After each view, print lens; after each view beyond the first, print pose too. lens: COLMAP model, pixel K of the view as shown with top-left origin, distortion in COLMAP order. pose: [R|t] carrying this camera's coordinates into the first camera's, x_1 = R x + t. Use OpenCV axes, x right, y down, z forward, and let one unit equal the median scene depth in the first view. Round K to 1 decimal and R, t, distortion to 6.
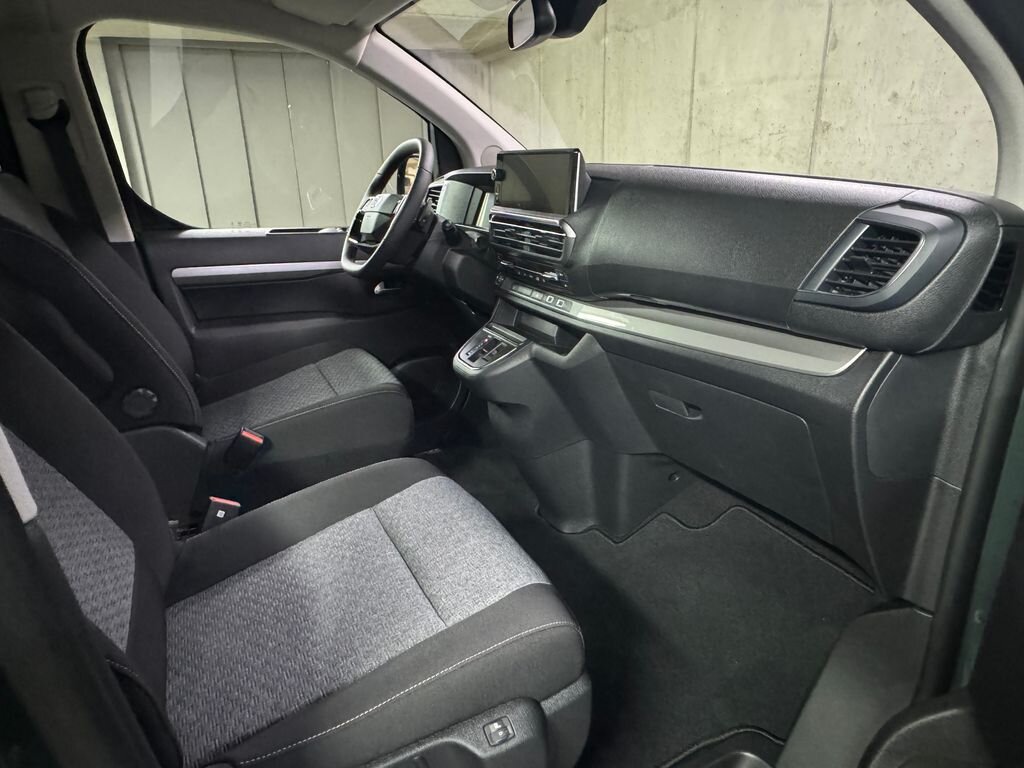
lens RADIAL K [[637.3, 0, 509.2], [0, 637.3, 383.1], [0, 0, 1]] dist [0.007682, -0.000807]
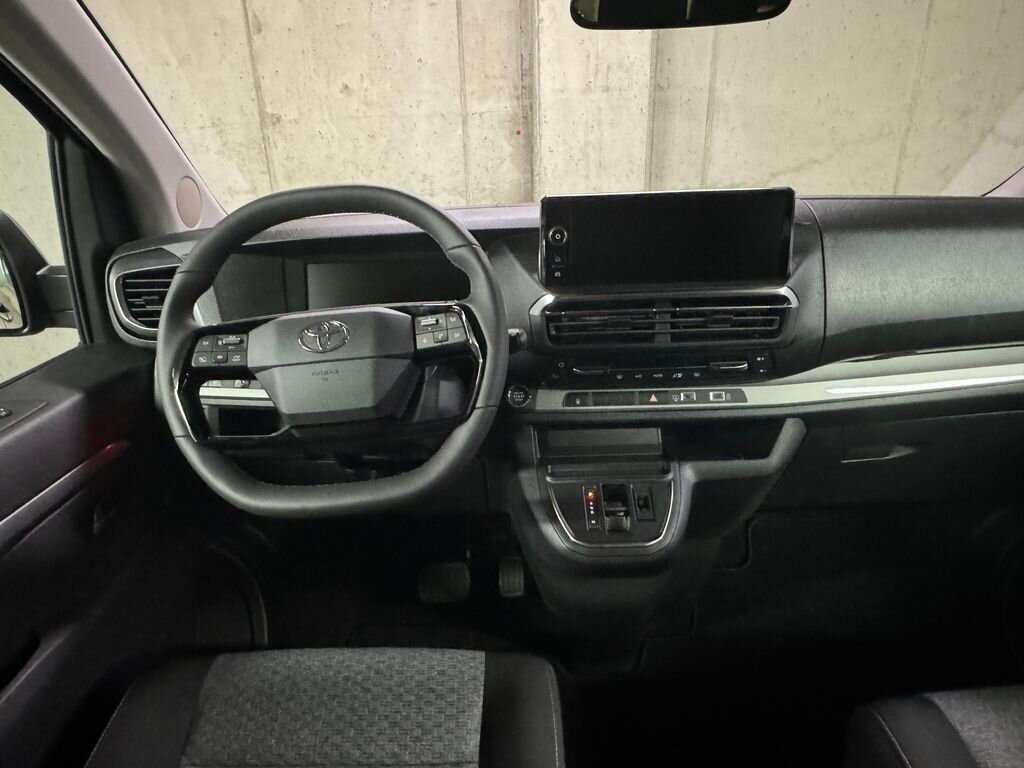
lens RADIAL K [[637.3, 0, 509.7], [0, 637.3, 383.5], [0, 0, 1]] dist [0.007682, -0.000807]
pose [[0.475531, -0.348737, 0.807622, -0.237884], [0.327893, 0.922174, 0.205136, -0.142876], [-0.816307, 0.167265, 0.552871, 0.314077]]
